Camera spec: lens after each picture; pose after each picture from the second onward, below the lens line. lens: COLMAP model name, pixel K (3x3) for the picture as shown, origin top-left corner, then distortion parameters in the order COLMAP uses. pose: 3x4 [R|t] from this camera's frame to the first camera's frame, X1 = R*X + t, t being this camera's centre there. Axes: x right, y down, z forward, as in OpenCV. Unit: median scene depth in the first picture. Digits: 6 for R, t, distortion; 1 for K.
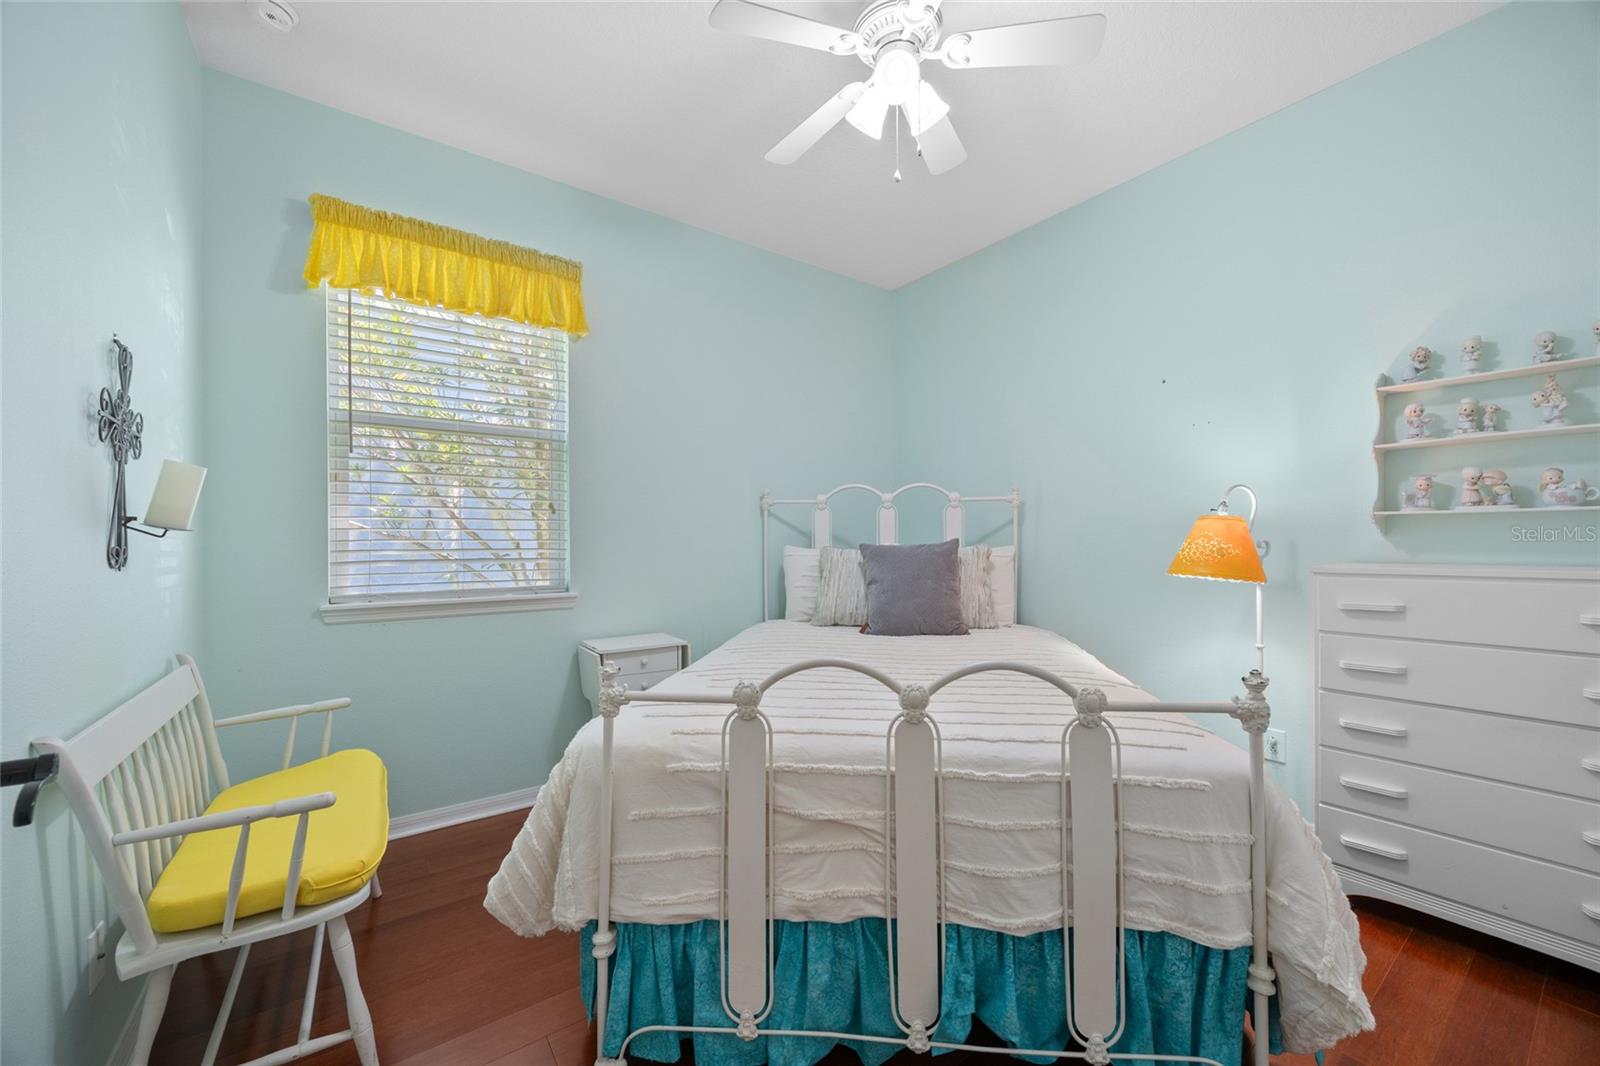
lens RADIAL K [[613.4, 0, 803.9], [0, 613.4, 539.1], [0, 0, 1]] dist [-0.001689, -0.000025]
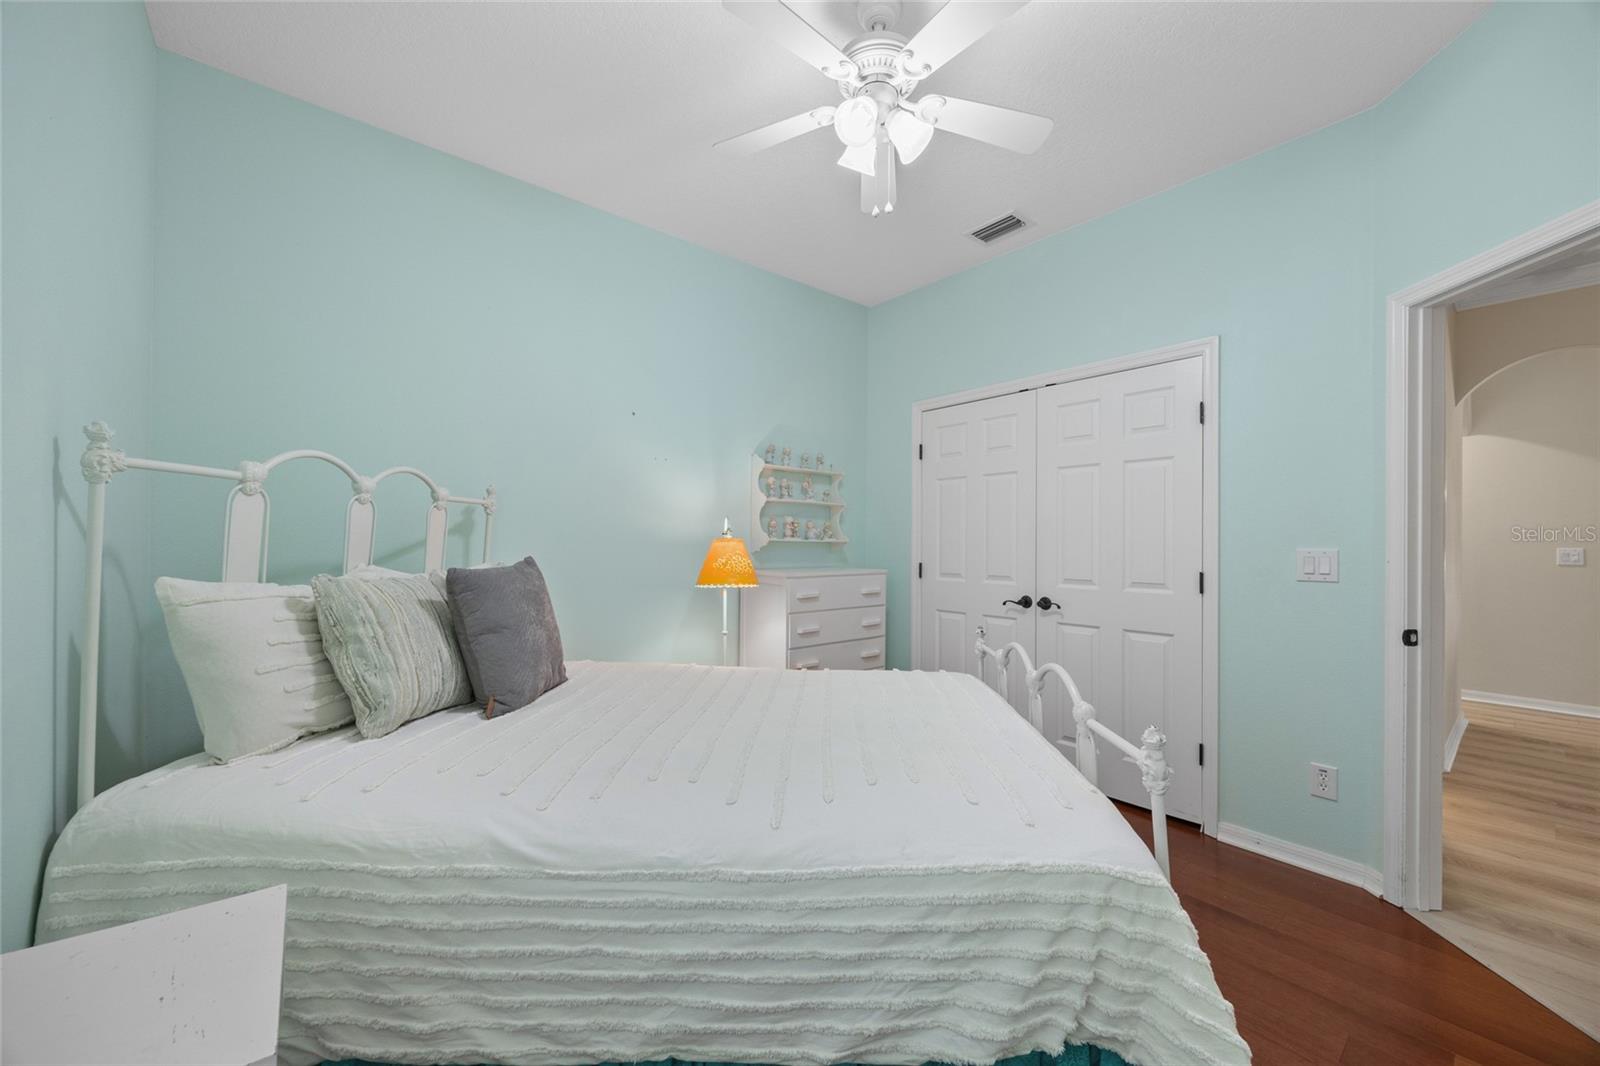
lens RADIAL K [[613.4, 0, 803.9], [0, 613.4, 539.1], [0, 0, 1]] dist [-0.001689, -0.000025]
pose [[-0.040324, 0.010835, 0.999128, -0.803812], [-0.016499, 0.999798, -0.011508, -0.027428], [-0.999050, -0.016948, -0.040137, 1.029724]]
